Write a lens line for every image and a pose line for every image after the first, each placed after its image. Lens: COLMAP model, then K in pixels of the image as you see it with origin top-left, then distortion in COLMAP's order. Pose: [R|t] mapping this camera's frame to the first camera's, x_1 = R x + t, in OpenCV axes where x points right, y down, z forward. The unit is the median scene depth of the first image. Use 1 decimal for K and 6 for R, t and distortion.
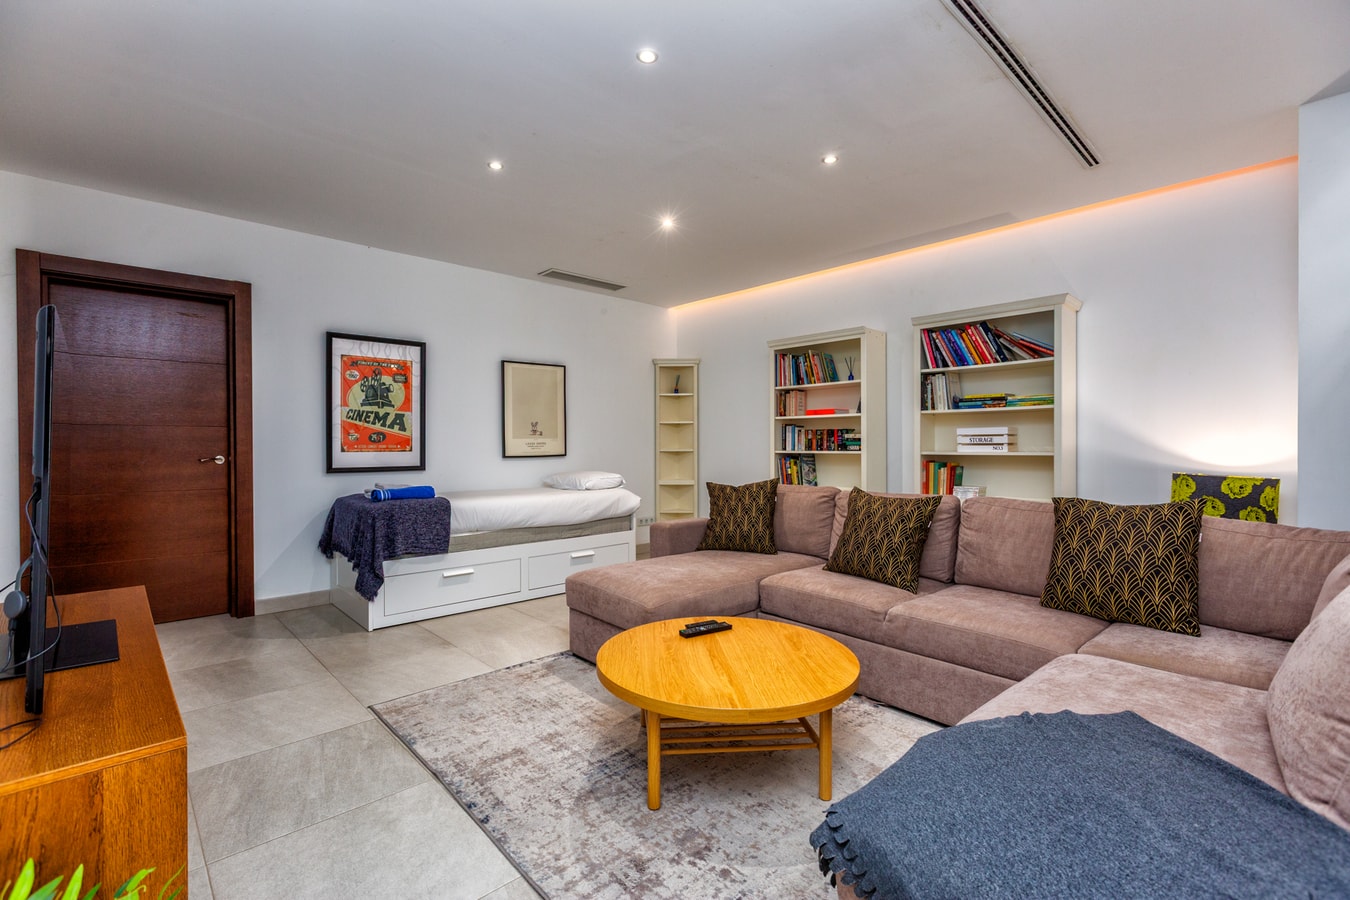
lens RADIAL K [[626.0, 0, 675.2], [0, 626.0, 448.6], [0, 0, 1]] dist [0.022780, -0.006362]
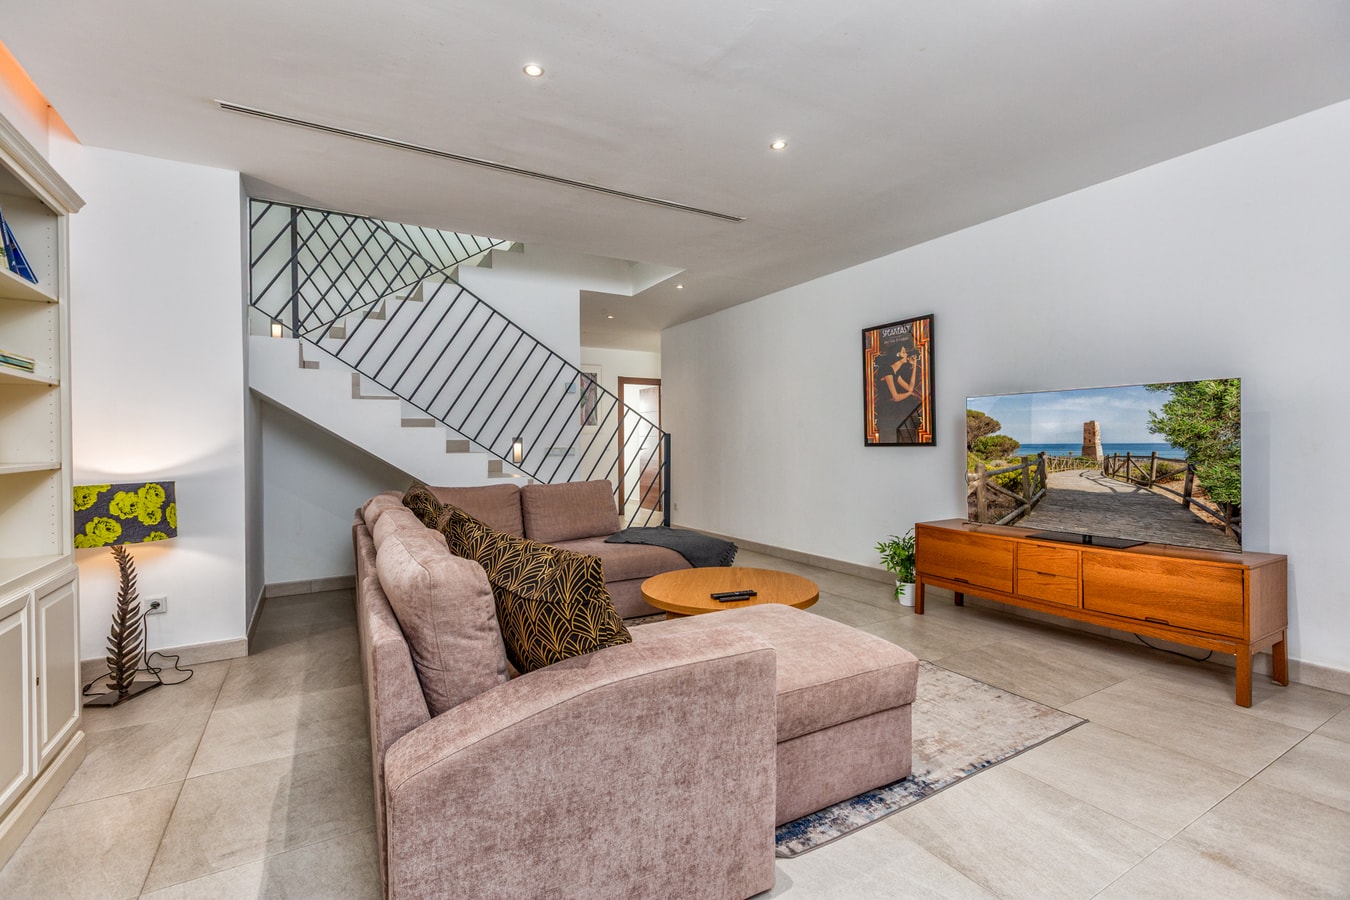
lens RADIAL K [[626.0, 0, 680.2], [0, 626.0, 449.9], [0, 0, 1]] dist [0.022780, -0.006362]
pose [[-0.976513, 0.008756, 0.215279, -0.086081], [0.009244, 0.999956, 0.001261, 0.002799], [-0.215259, 0.003222, -0.976552, 1.728344]]
